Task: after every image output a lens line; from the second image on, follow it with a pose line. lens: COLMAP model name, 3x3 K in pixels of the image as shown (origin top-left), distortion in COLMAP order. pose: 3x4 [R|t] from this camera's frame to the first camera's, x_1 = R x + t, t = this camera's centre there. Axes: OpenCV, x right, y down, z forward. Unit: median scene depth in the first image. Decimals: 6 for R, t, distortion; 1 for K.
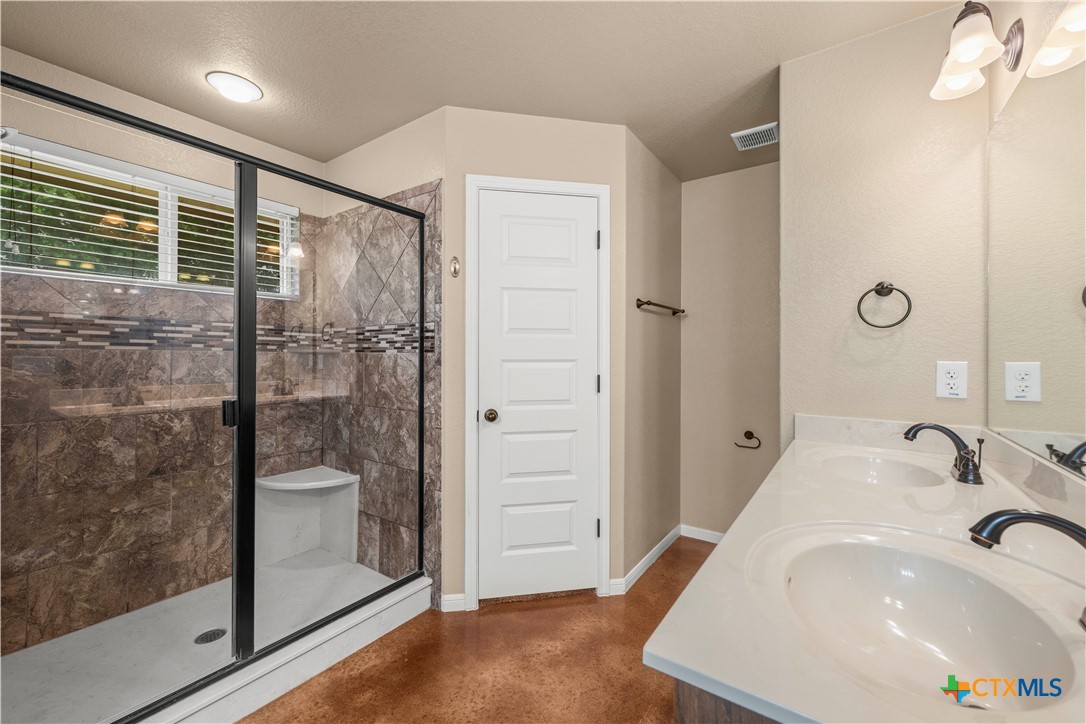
lens RADIAL K [[433.8, 0, 551.8], [0, 433.8, 360.9], [0, 0, 1]] dist [-0.000848, -0.000633]
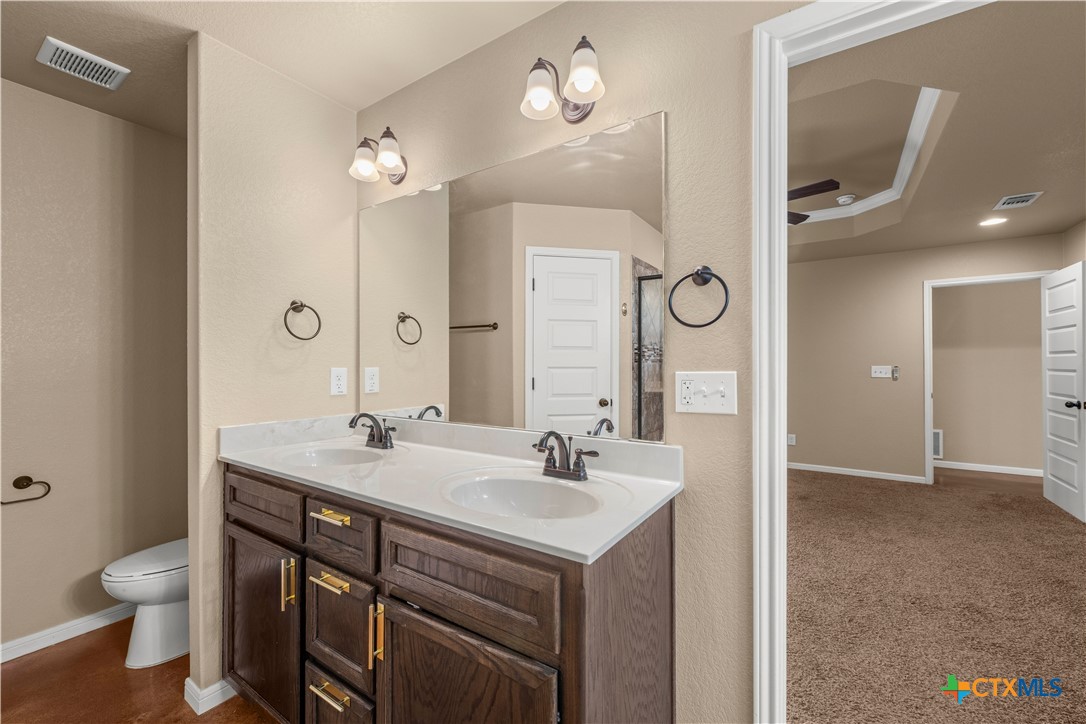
lens RADIAL K [[433.8, 0, 551.8], [0, 433.8, 360.9], [0, 0, 1]] dist [-0.000848, -0.000633]
pose [[-0.009529, 0.003424, 0.999949, -0.396175], [0.014619, 0.999888, -0.003284, -0.005735], [-0.999848, 0.014587, -0.009578, 0.323944]]
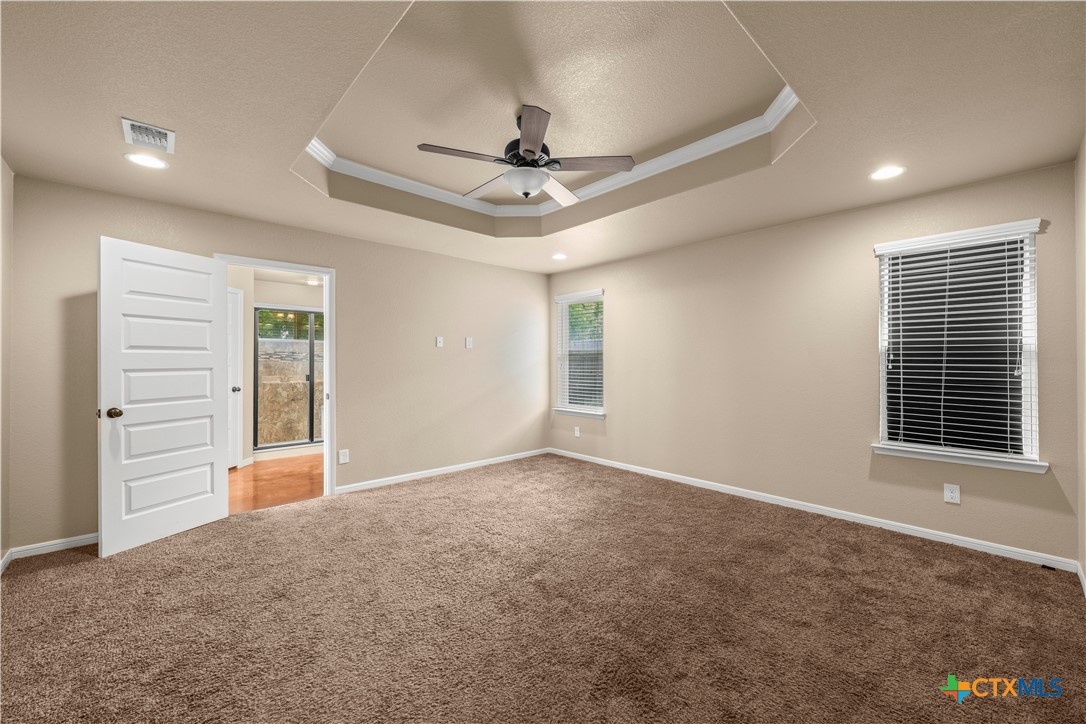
lens RADIAL K [[433.8, 0, 551.8], [0, 433.8, 360.9], [0, 0, 1]] dist [-0.000848, -0.000633]
pose [[0.974507, -0.009500, -0.224156, 3.895683], [0.006718, 0.999891, -0.013171, 0.061380], [0.224257, 0.011330, 0.974464, -3.945754]]
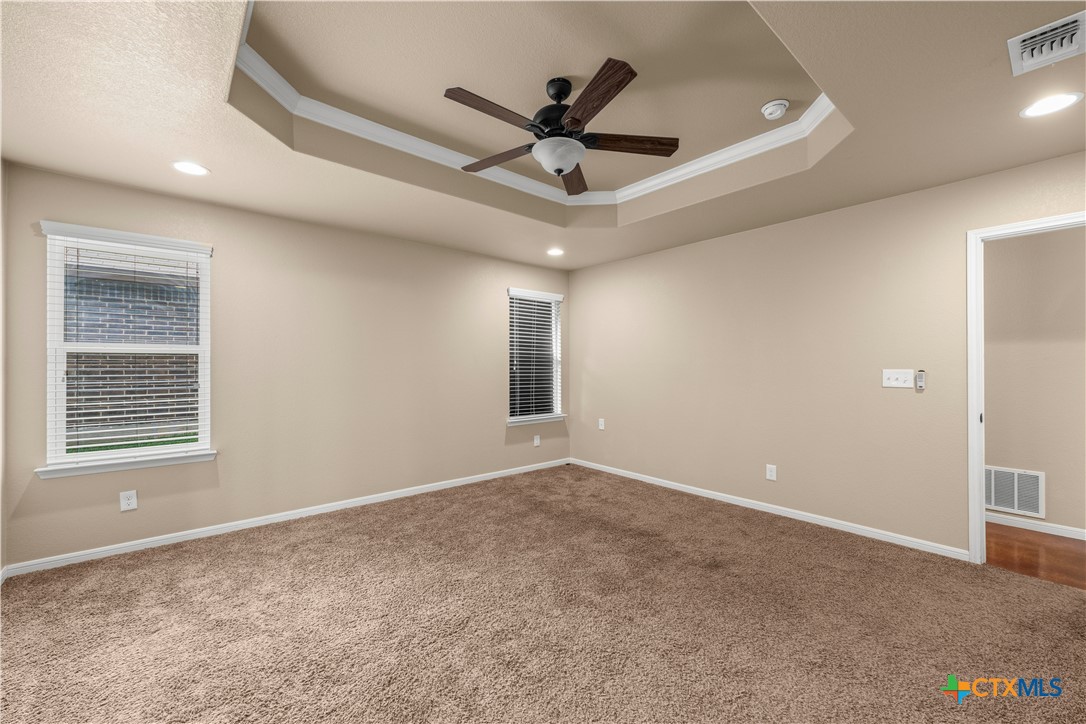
lens RADIAL K [[433.8, 0, 551.8], [0, 433.8, 360.9], [0, 0, 1]] dist [-0.000848, -0.000633]
pose [[0.256480, 0.000858, 0.966549, 0.773947], [0.011348, 0.999928, -0.003899, 0.011897], [-0.966483, 0.011969, 0.256452, -1.846295]]
